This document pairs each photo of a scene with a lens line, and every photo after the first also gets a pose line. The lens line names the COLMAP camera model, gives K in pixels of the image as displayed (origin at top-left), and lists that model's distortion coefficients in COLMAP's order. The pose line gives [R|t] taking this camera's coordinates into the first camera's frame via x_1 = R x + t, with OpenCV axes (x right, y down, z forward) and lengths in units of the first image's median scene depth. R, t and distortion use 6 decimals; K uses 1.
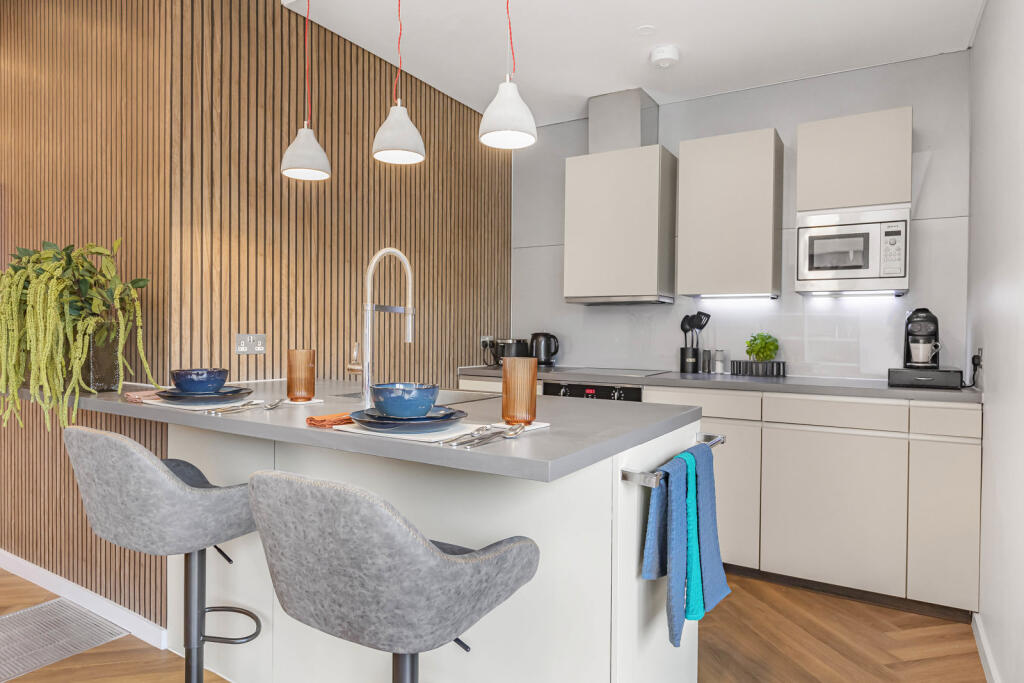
lens RADIAL K [[628.4, 0, 511.9], [0, 628.4, 341.4], [0, 0, 1]] dist [-0.003498, -0.000551]
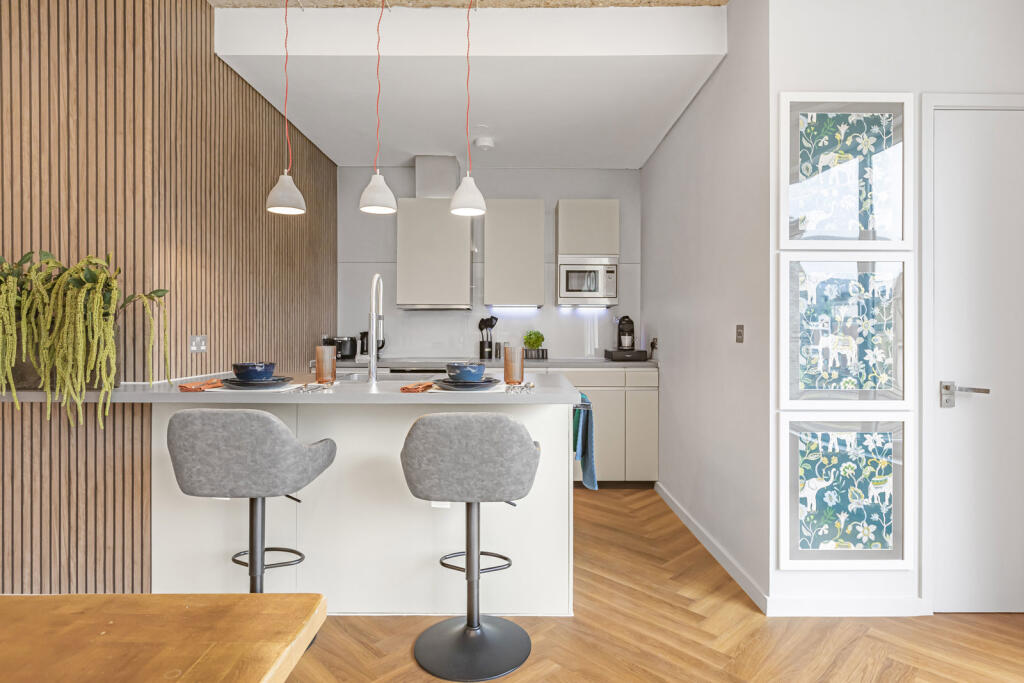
lens RADIAL K [[594.9, 0, 512.5], [0, 594.9, 337.0], [0, 0, 1]] dist [0.009745, 0.000456]
pose [[0.846458, -0.013893, 0.532274, -0.491366], [0.013939, 0.999895, 0.003931, -0.004778], [-0.532273, 0.004091, 0.846563, -0.234443]]
